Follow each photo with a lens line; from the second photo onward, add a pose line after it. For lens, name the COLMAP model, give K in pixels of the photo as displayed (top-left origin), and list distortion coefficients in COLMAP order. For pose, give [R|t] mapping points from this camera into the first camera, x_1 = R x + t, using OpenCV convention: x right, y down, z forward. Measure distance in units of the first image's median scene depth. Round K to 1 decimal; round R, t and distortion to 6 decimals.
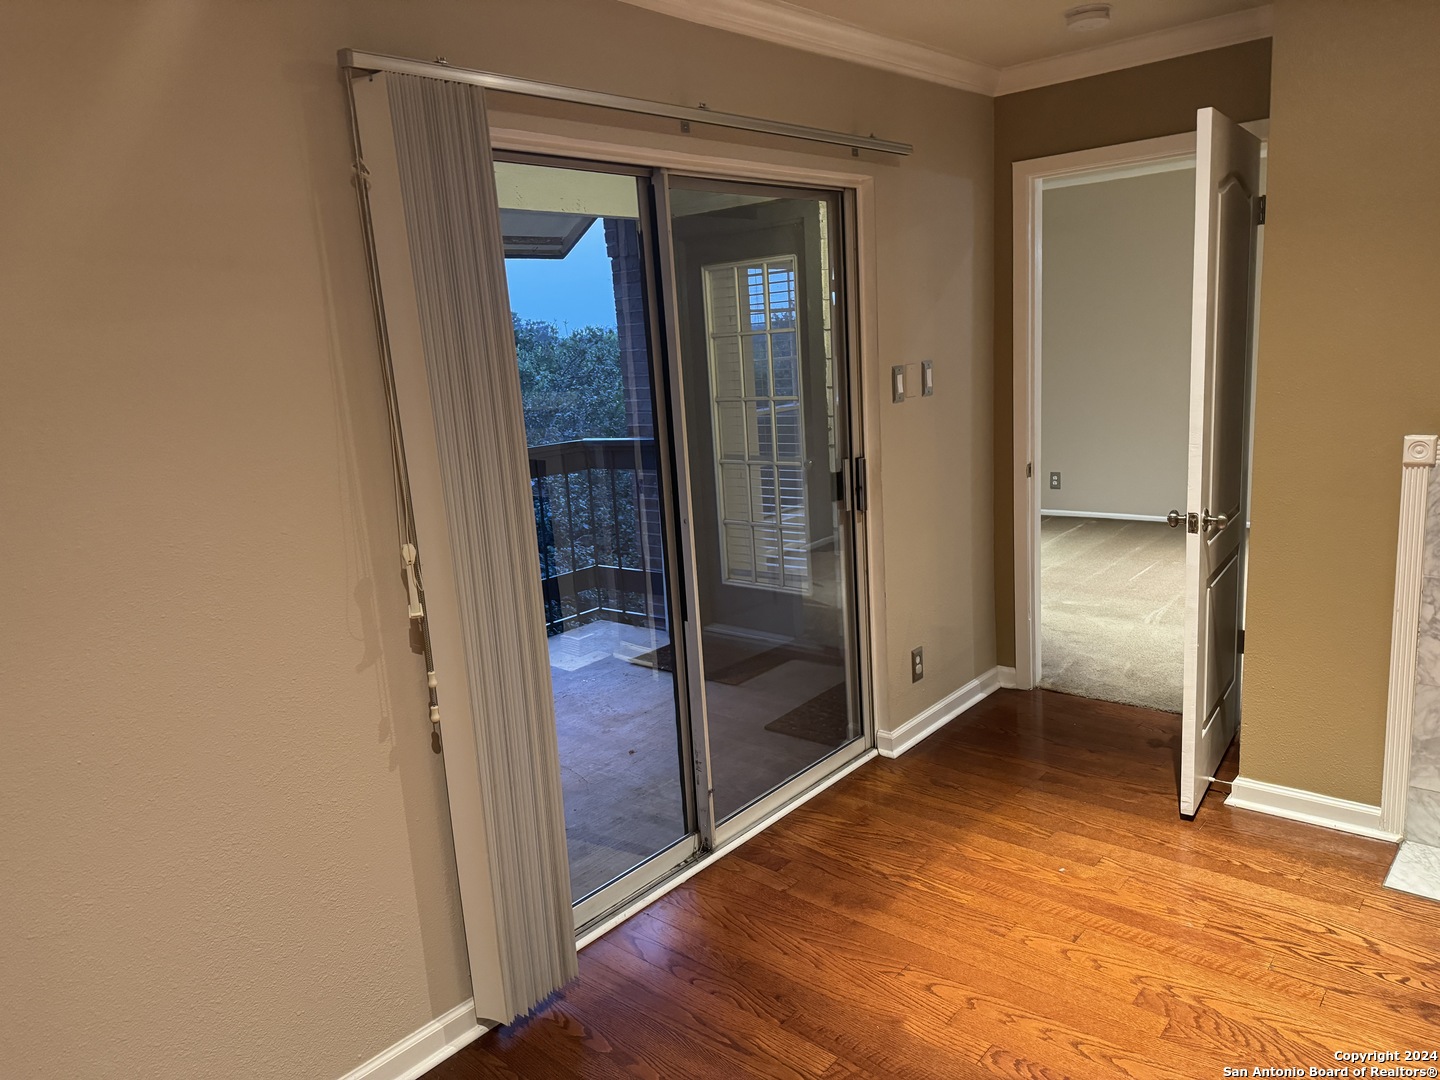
lens RADIAL K [[1015.4, 0, 718.1], [0, 1015.4, 536.6], [0, 0, 1]] dist [0.103784, -0.180455]
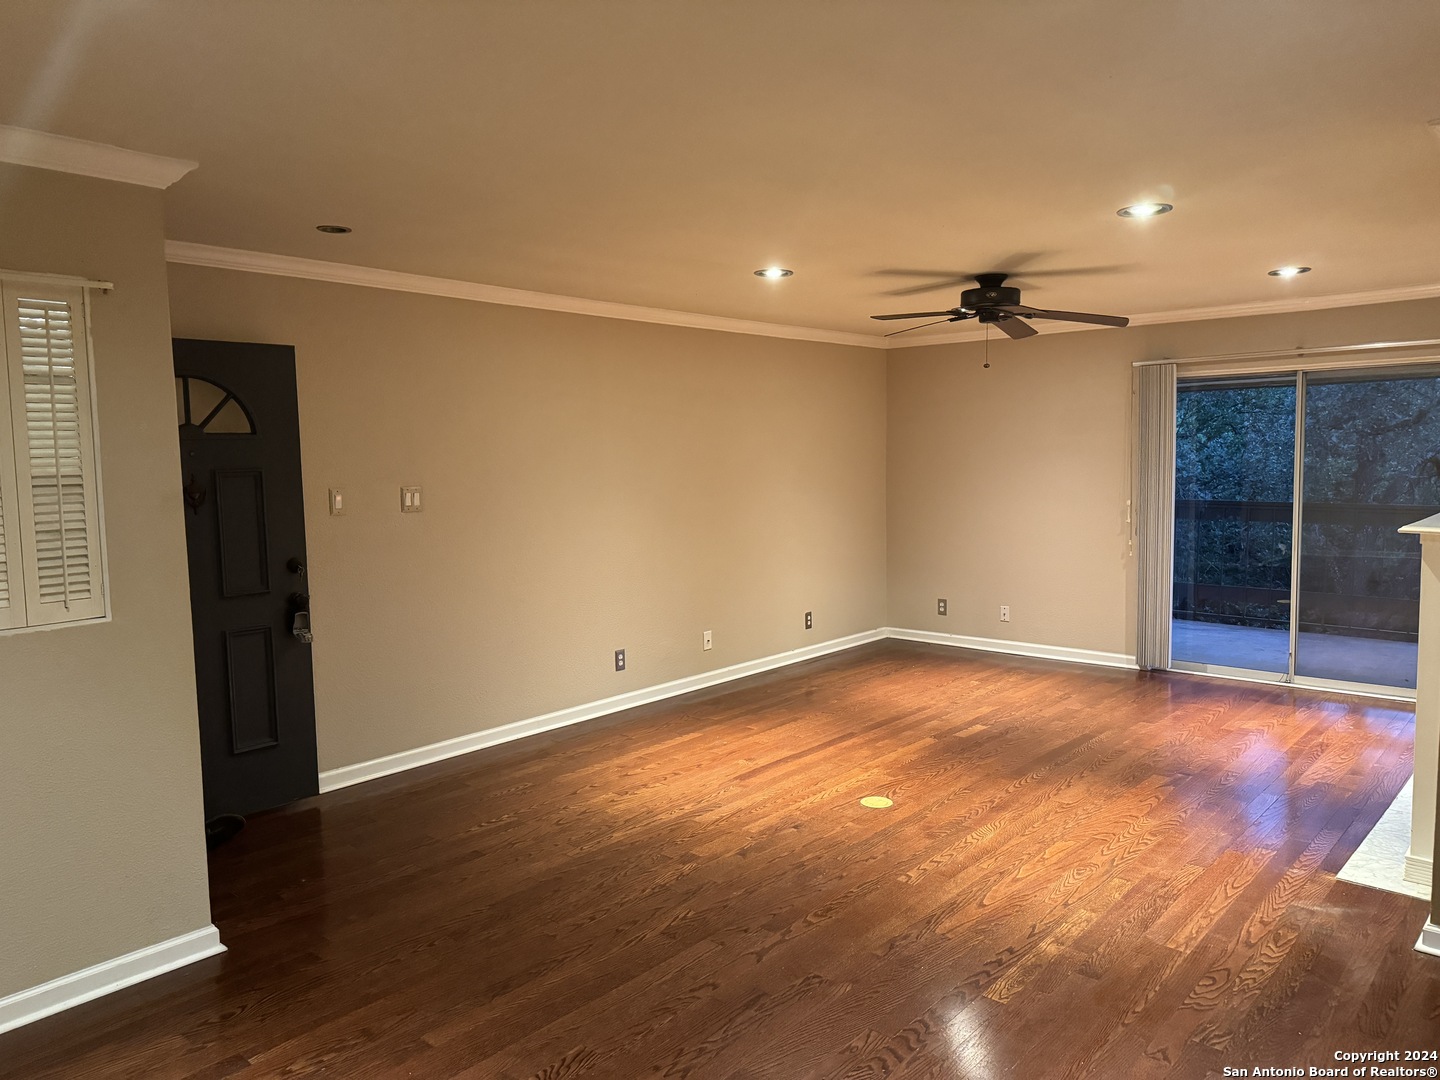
lens RADIAL K [[1000.3, 0, 707.8], [0, 1000.3, 527.3], [0, 0, 1]] dist [0.163847, -0.209430]
pose [[-0.028665, 0.139642, -0.989787, 1.789800], [-0.176874, 0.973860, 0.142517, -0.081186], [0.983816, 0.179153, -0.003217, -0.194552]]
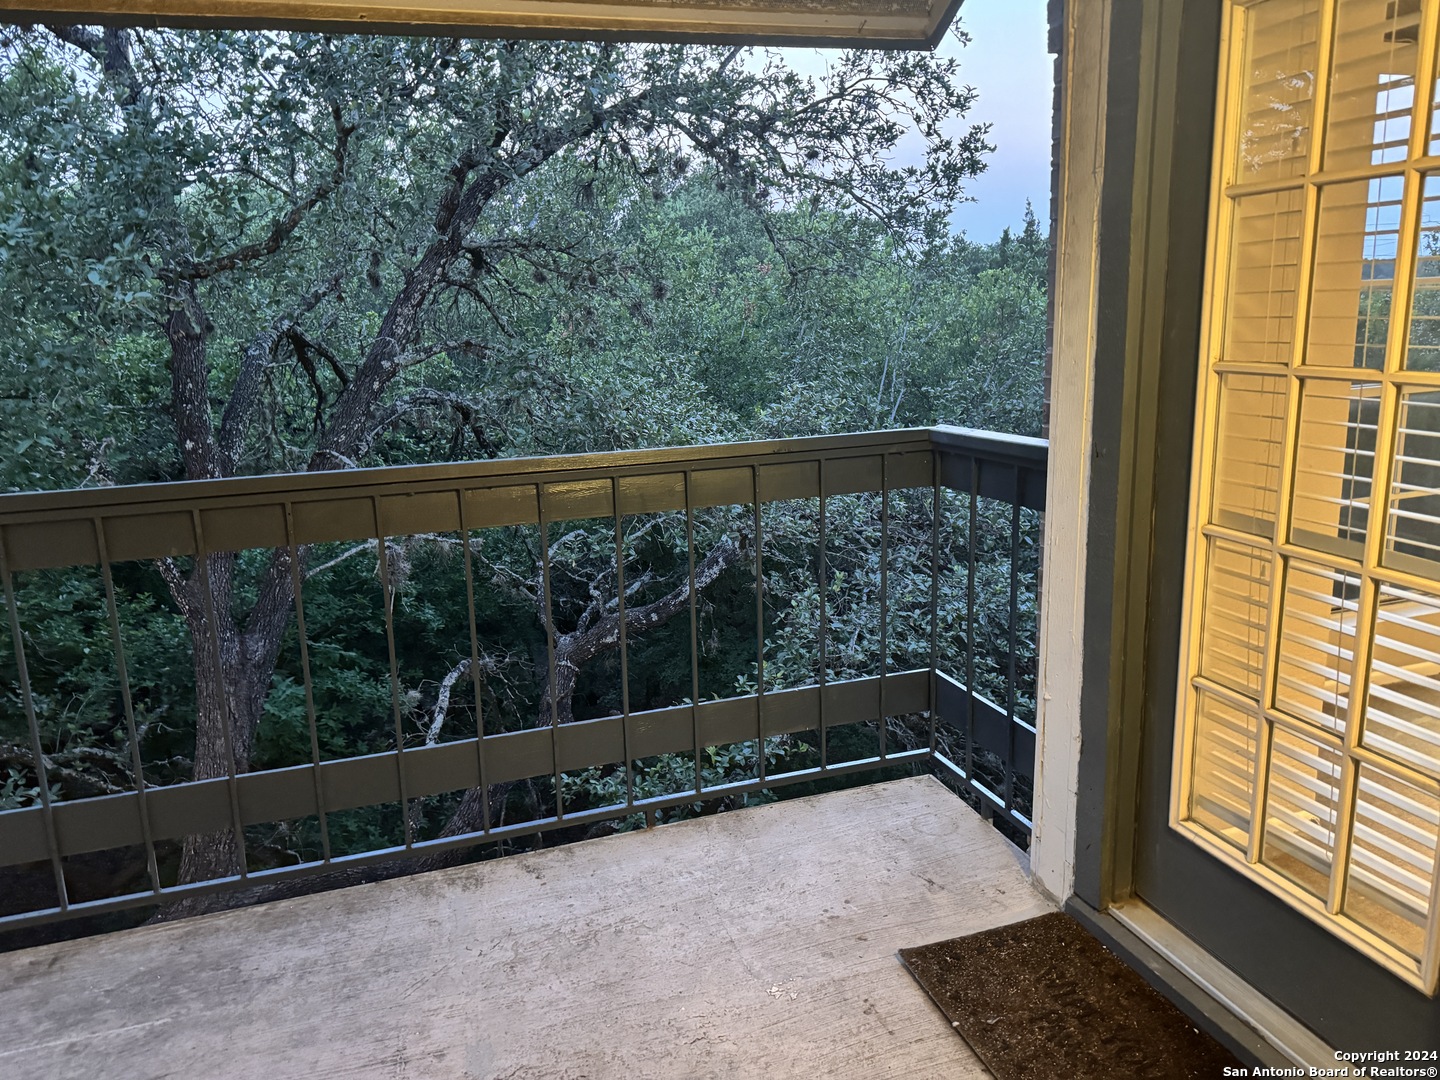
lens RADIAL K [[987.9, 0, 723.2], [0, 987.9, 531.4], [0, 0, 1]] dist [0.032024, -0.031397]
pose [[0.862158, 0.142187, -0.486279, 0.039712], [-0.112340, 0.989570, 0.090171, -0.124865], [0.494028, -0.023113, 0.869139, 0.839678]]
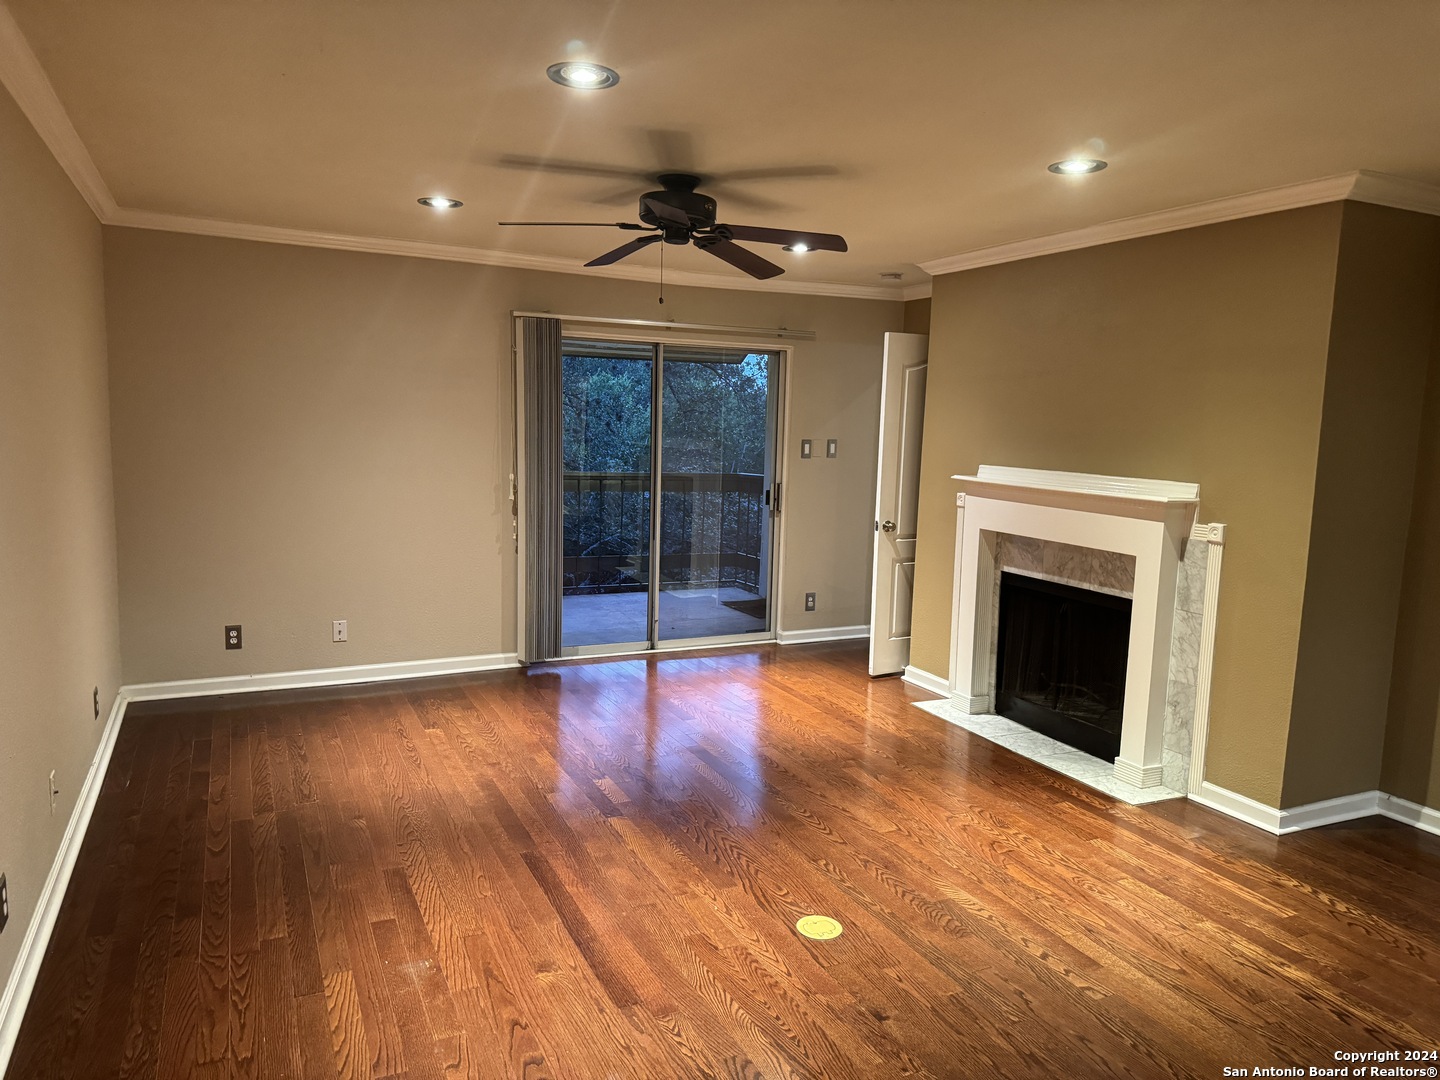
lens RADIAL K [[1015.4, 0, 718.1], [0, 1015.4, 536.6], [0, 0, 1]] dist [0.103784, -0.180455]
pose [[0.912801, 0.139319, -0.383907, 0.786189], [-0.165302, 0.985609, -0.035357, 0.109379], [0.373456, 0.095734, 0.922695, -0.821276]]
